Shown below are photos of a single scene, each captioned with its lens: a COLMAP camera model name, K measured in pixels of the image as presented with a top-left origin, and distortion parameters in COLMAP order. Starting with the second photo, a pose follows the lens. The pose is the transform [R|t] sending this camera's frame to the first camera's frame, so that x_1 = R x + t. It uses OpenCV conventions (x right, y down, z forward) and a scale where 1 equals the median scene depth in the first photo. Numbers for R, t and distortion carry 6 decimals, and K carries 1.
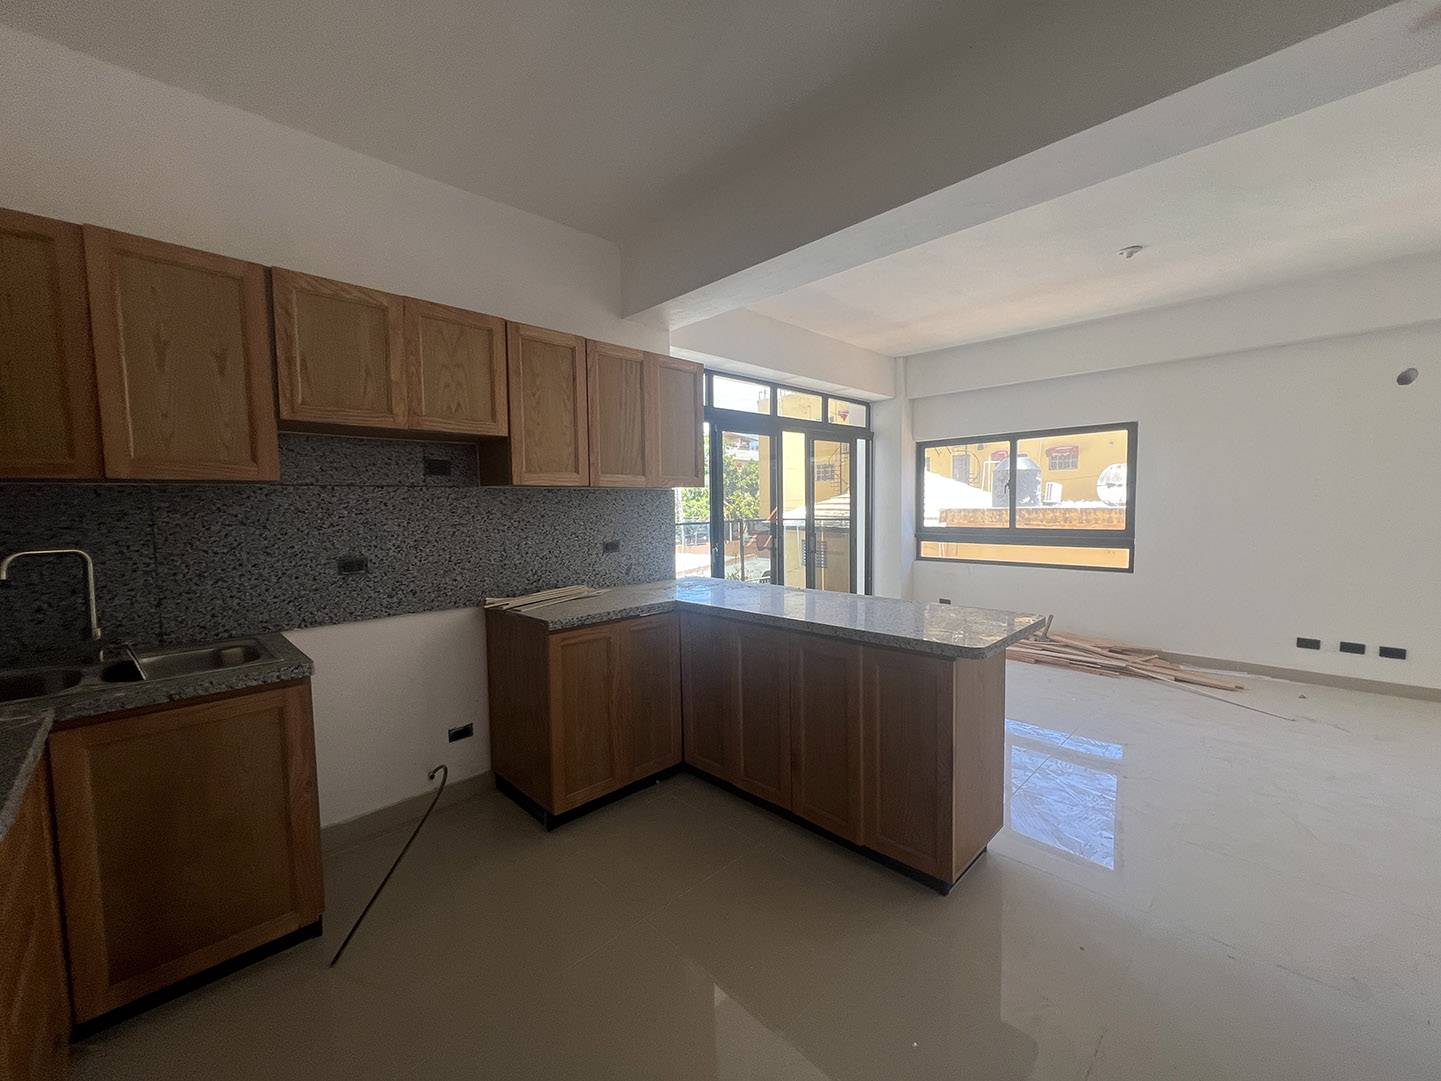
lens RADIAL K [[577.3, 0, 718.2], [0, 577.3, 543.3], [0, 0, 1]] dist [-0.001123, -0.000004]
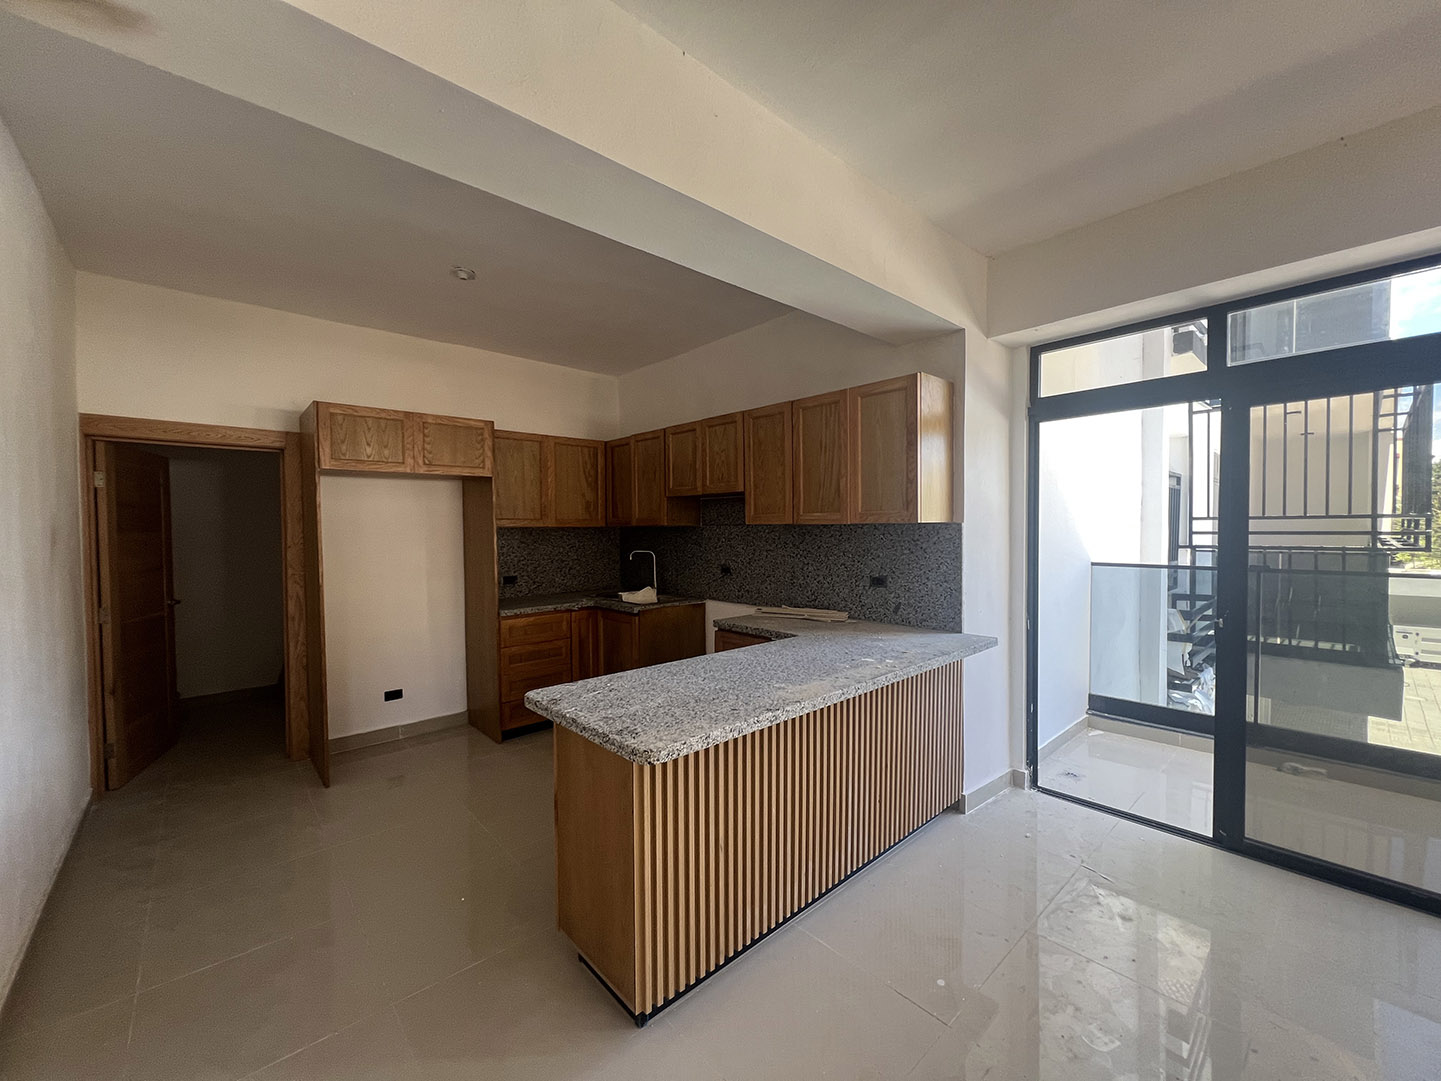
lens RADIAL K [[577.3, 0, 718.2], [0, 577.3, 543.3], [0, 0, 1]] dist [-0.001123, -0.000004]
pose [[-0.050506, 0.043302, -0.997785, 0.665137], [-0.058566, 0.997212, 0.046241, -0.072801], [0.997005, 0.060771, -0.047829, 0.623832]]
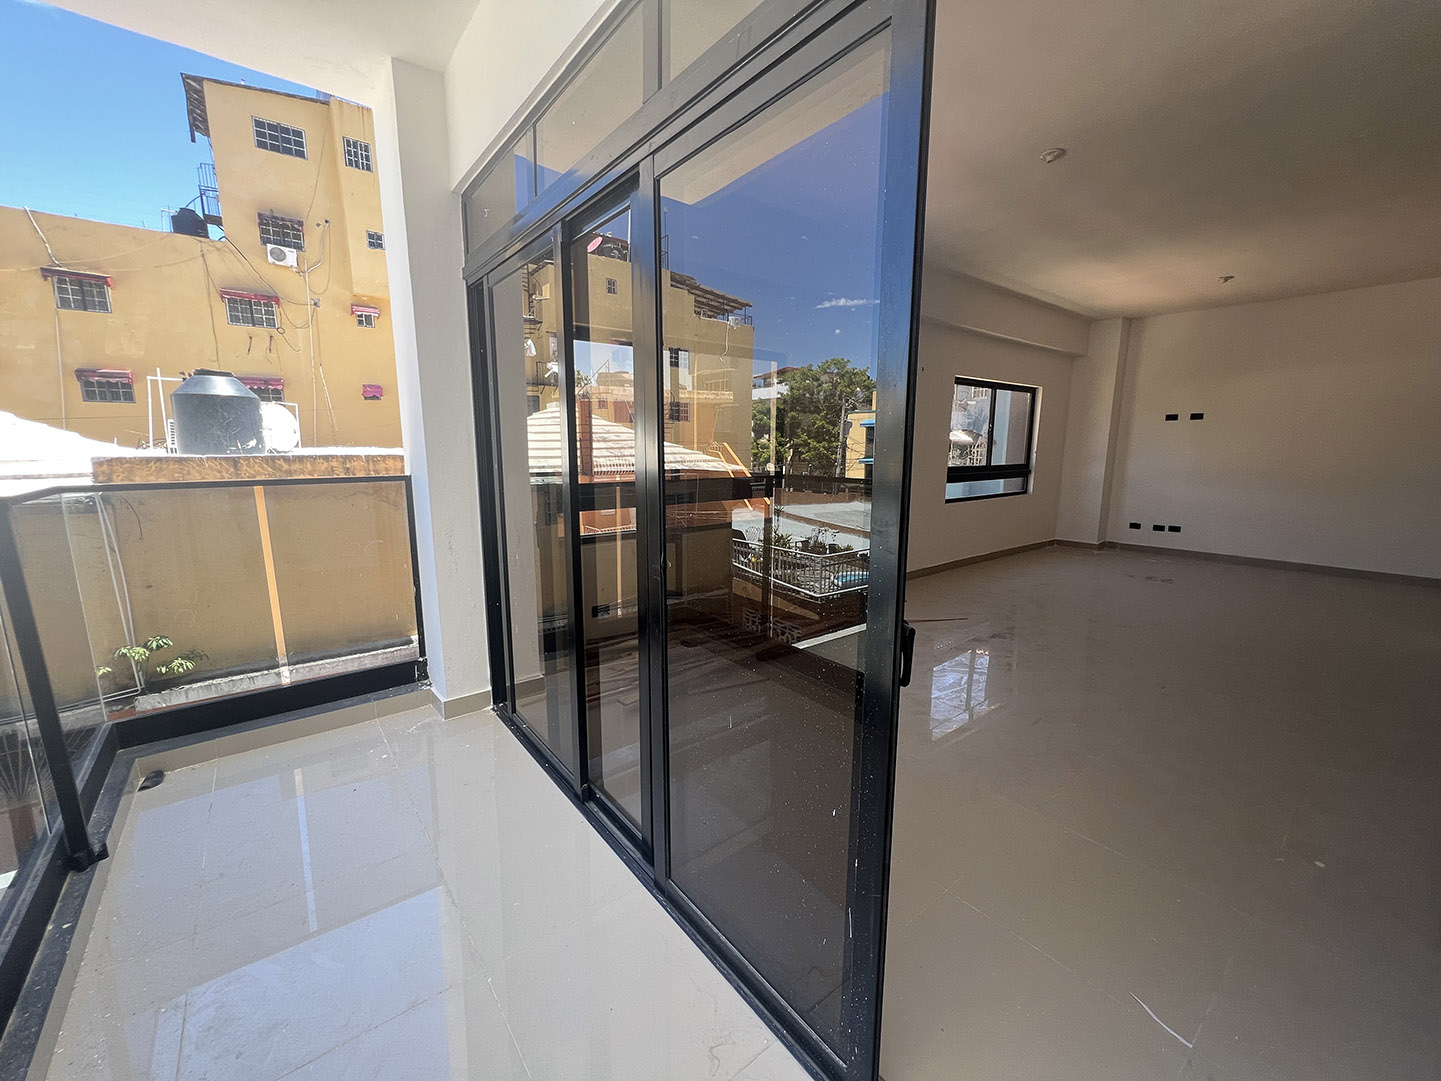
lens RADIAL K [[577.3, 0, 718.2], [0, 577.3, 543.3], [0, 0, 1]] dist [-0.001123, -0.000004]
pose [[0.110106, -0.151164, 0.982357, -0.254377], [0.066020, 0.987296, 0.144525, -0.068486], [-0.991725, 0.048942, 0.118687, 1.215814]]
